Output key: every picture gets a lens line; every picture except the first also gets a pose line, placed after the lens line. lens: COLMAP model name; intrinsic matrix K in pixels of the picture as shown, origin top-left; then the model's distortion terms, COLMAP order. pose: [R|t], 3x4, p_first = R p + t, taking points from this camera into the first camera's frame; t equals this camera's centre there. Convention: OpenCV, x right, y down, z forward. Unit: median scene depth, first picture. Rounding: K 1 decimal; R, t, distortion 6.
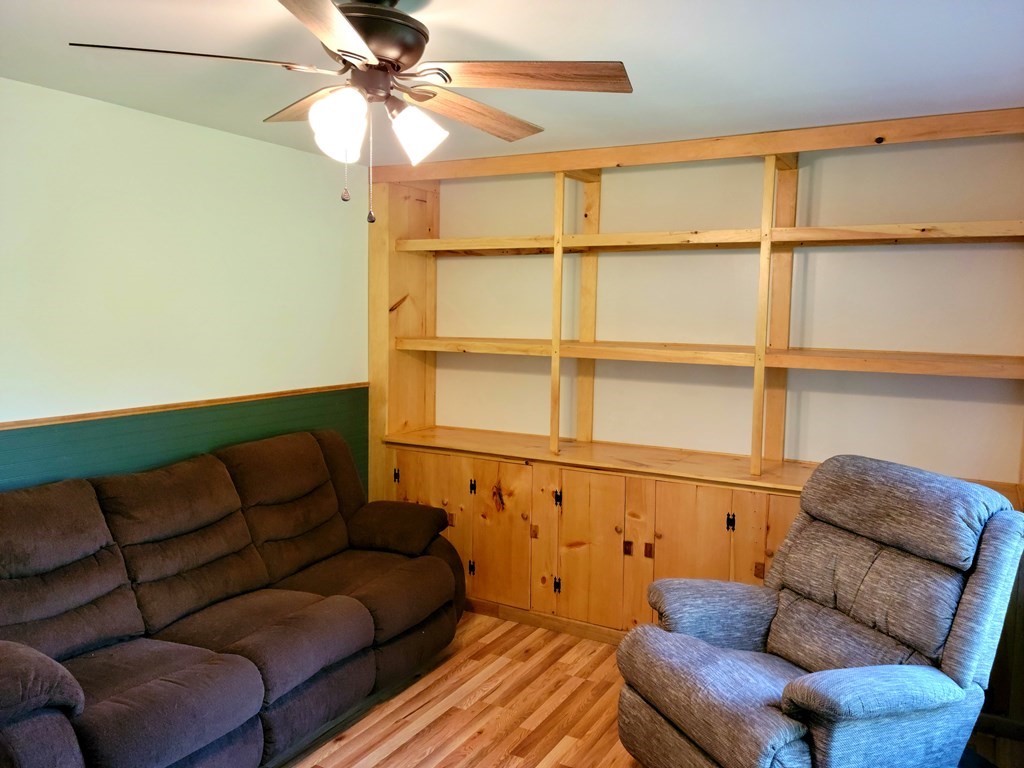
lens RADIAL K [[817.0, 0, 520.1], [0, 817.0, 384.9], [0, 0, 1]] dist [0.069928, 0.001459]
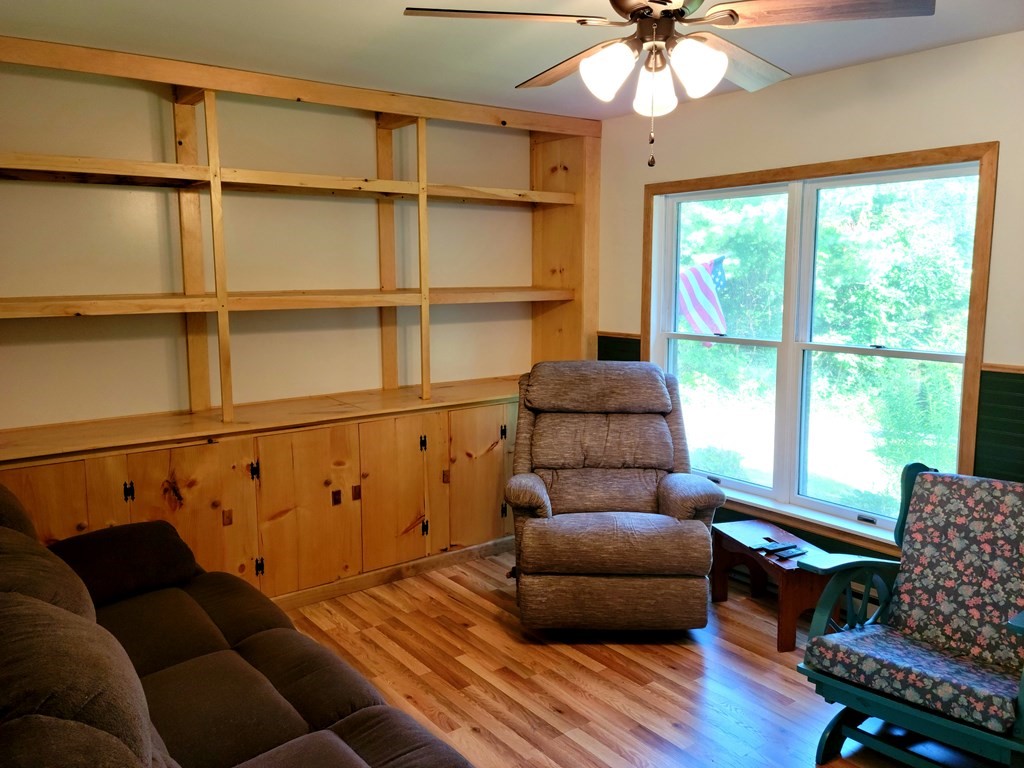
lens RADIAL K [[817.0, 0, 521.6], [0, 817.0, 386.3], [0, 0, 1]] dist [0.069928, 0.001459]
pose [[0.399222, -0.153137, 0.903975, -0.656500], [0.097489, 0.987453, 0.124225, -0.035946], [-0.911657, 0.038534, 0.409142, 0.382544]]
